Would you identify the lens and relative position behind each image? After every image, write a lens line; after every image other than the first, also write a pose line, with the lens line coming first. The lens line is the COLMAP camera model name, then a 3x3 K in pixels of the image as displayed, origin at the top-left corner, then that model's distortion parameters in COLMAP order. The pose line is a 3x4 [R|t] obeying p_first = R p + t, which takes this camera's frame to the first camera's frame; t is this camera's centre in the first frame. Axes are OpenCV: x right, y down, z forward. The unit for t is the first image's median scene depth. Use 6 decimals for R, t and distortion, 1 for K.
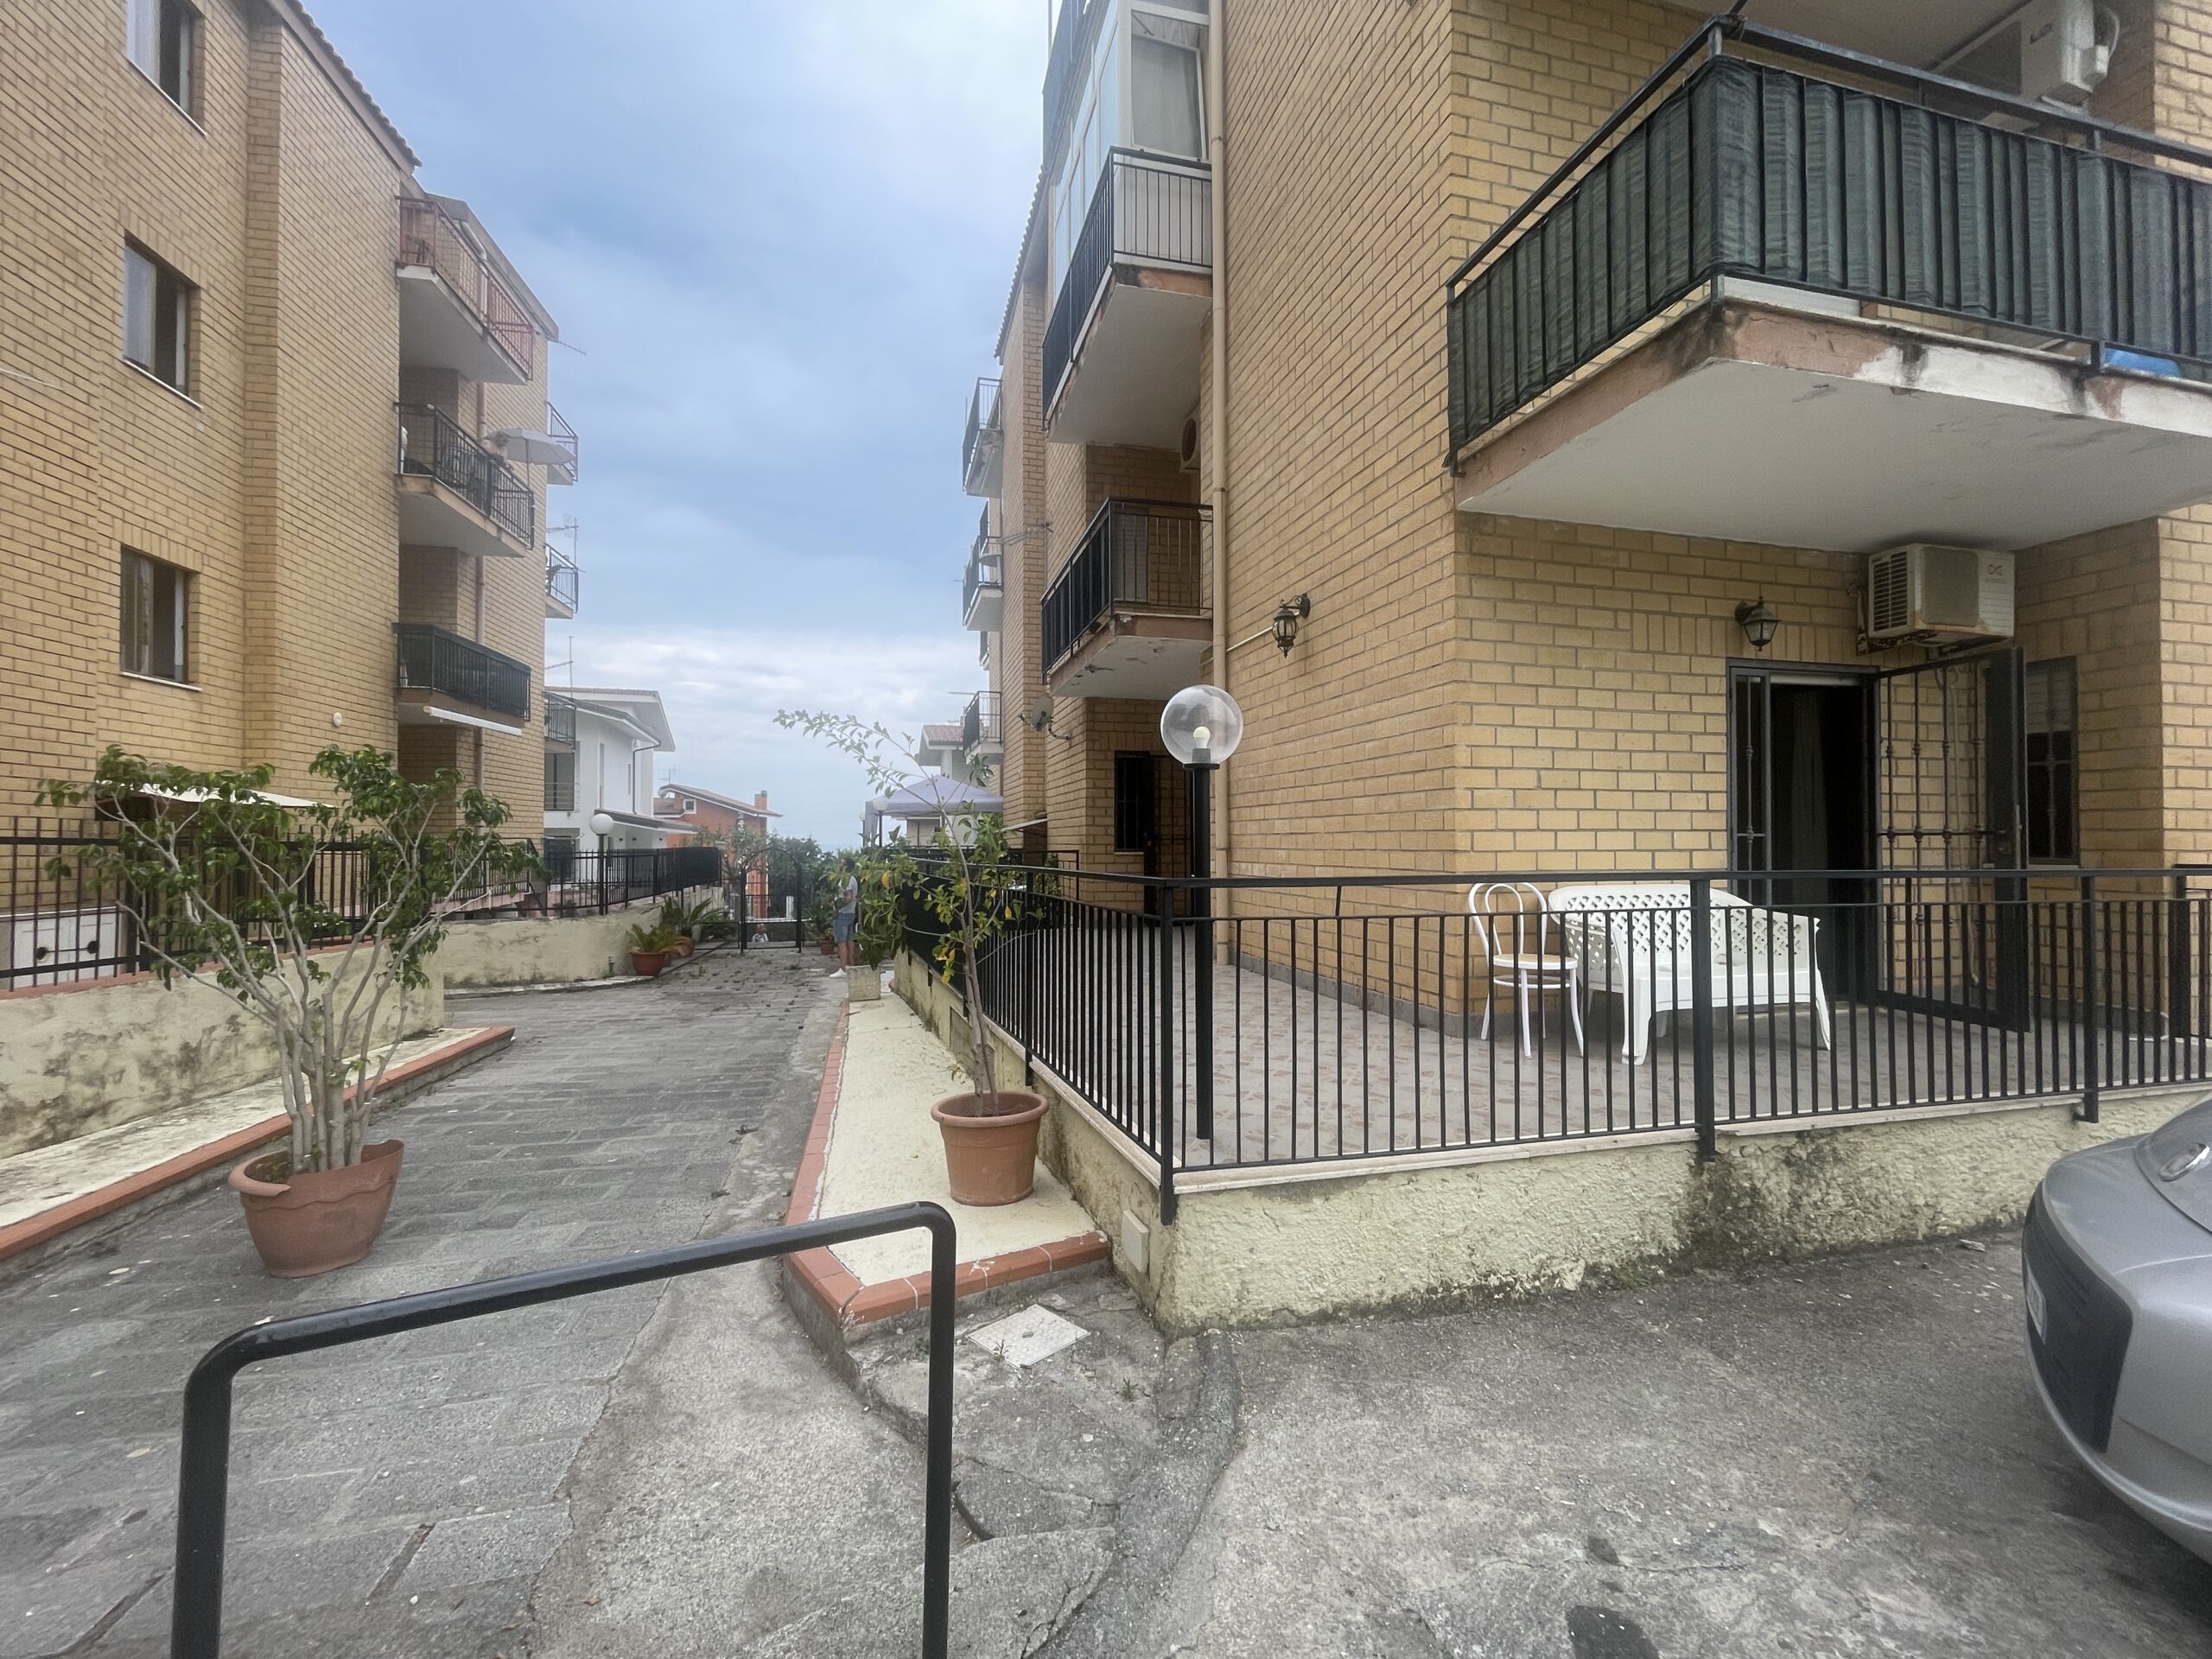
lens RADIAL K [[895.2, 0, 1094.0], [0, 895.2, 830.3], [0, 0, 1]] dist [-0.001687, 0.000915]
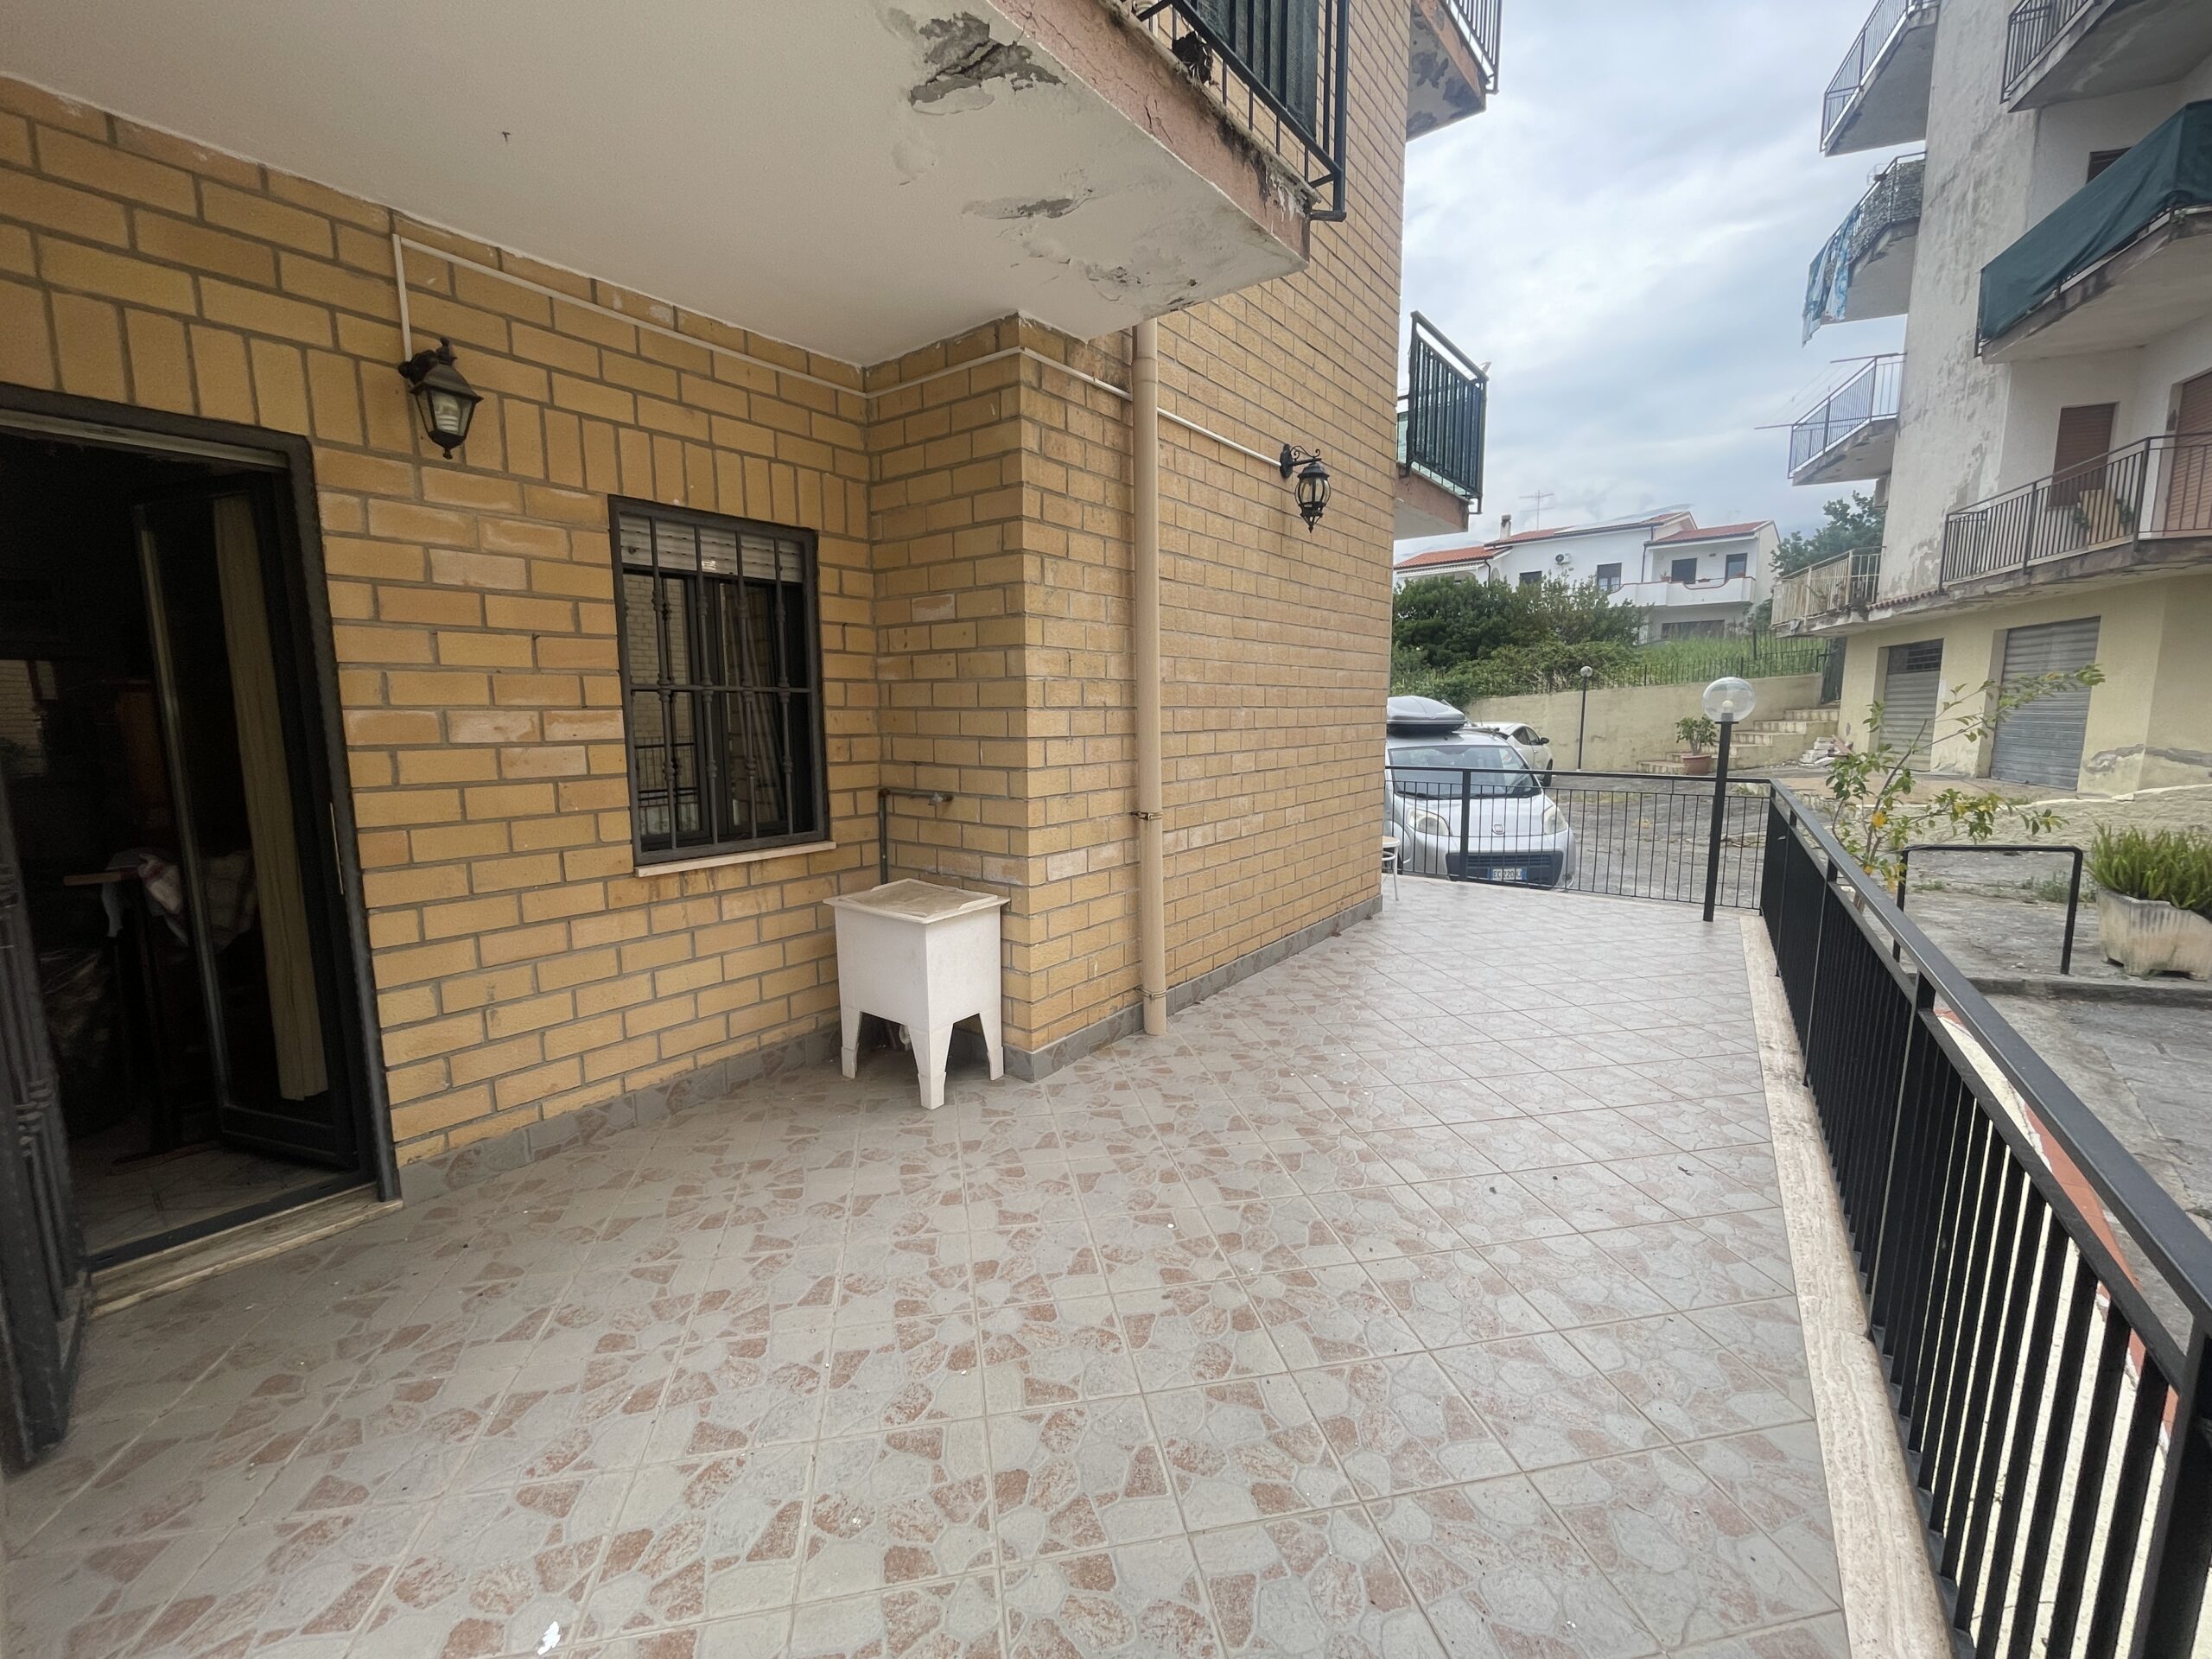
lens RADIAL K [[895.2, 0, 1091.8], [0, 895.2, 826.7], [0, 0, 1]] dist [-0.001687, 0.000915]
pose [[-0.602340, -0.102346, 0.791651, -0.335253], [-0.004564, 0.992172, 0.124796, -0.050582], [-0.798227, 0.071556, -0.598092, 1.873176]]
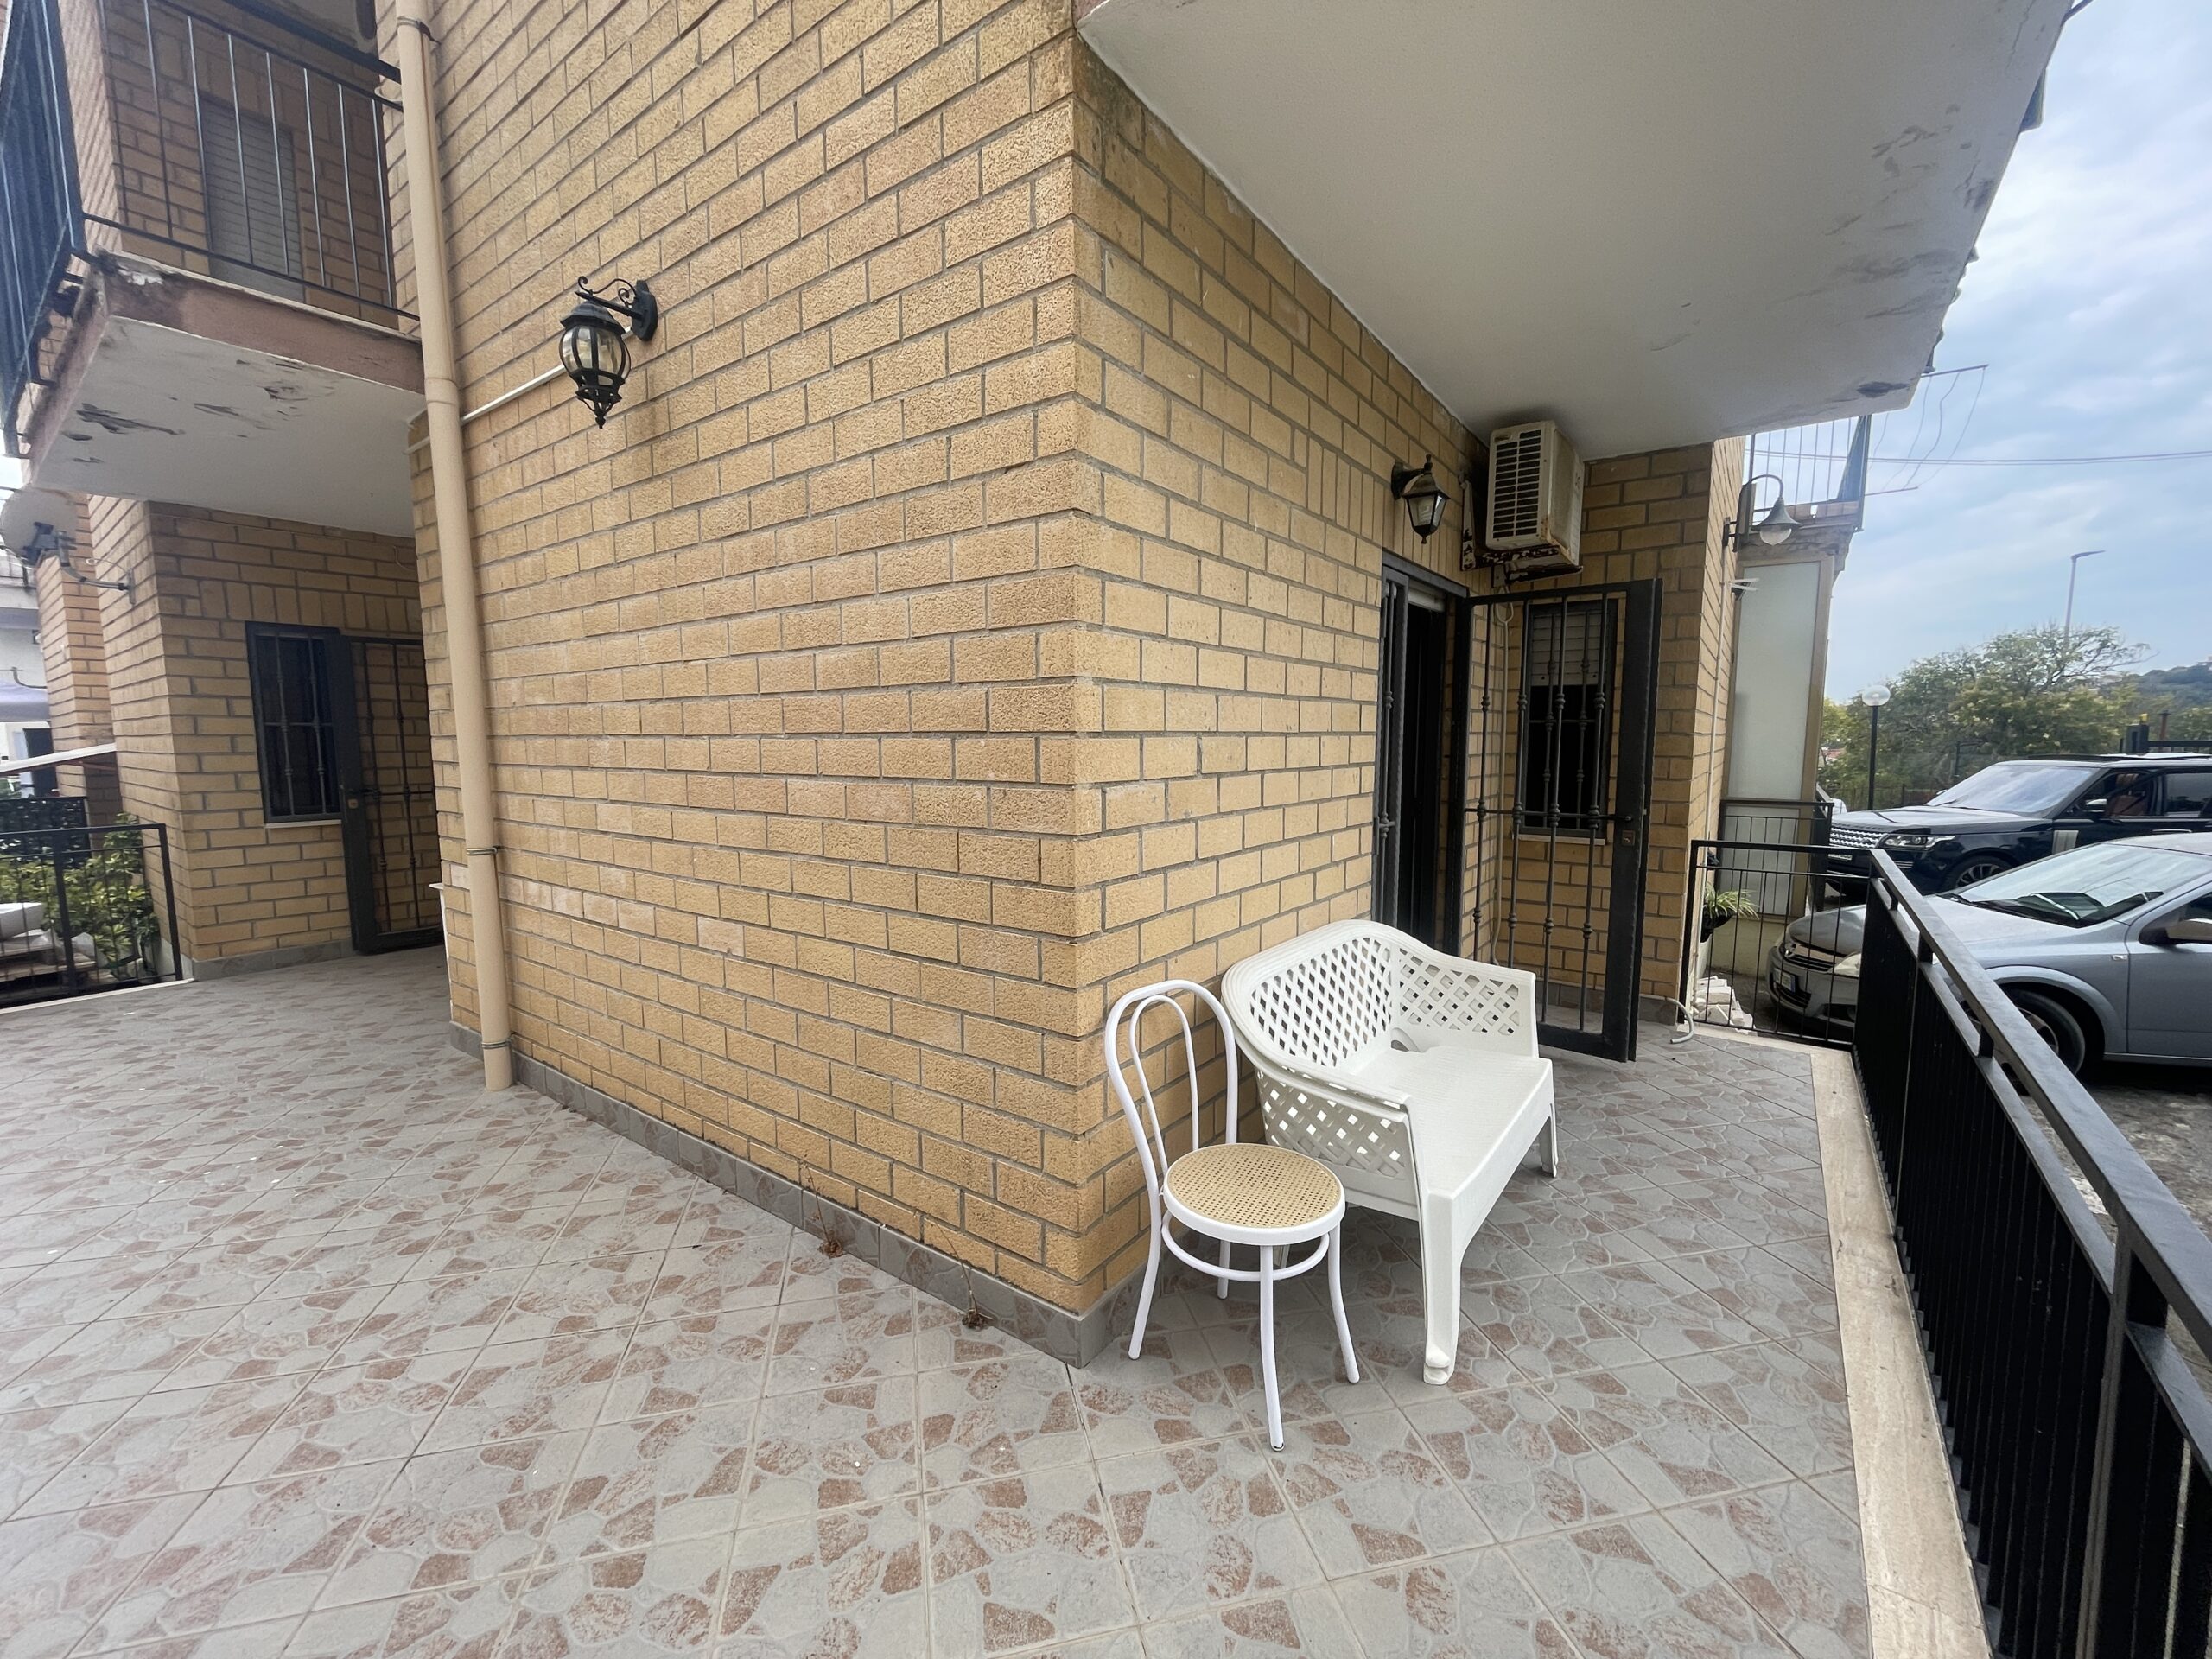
lens RADIAL K [[895.2, 0, 1098.8], [0, 895.2, 831.2], [0, 0, 1]] dist [-0.001687, 0.000915]
pose [[0.774265, -0.068380, 0.629157, 0.138996], [-0.005398, 0.993396, 0.114610, -0.064615], [-0.632839, -0.092135, 0.768782, 0.602205]]
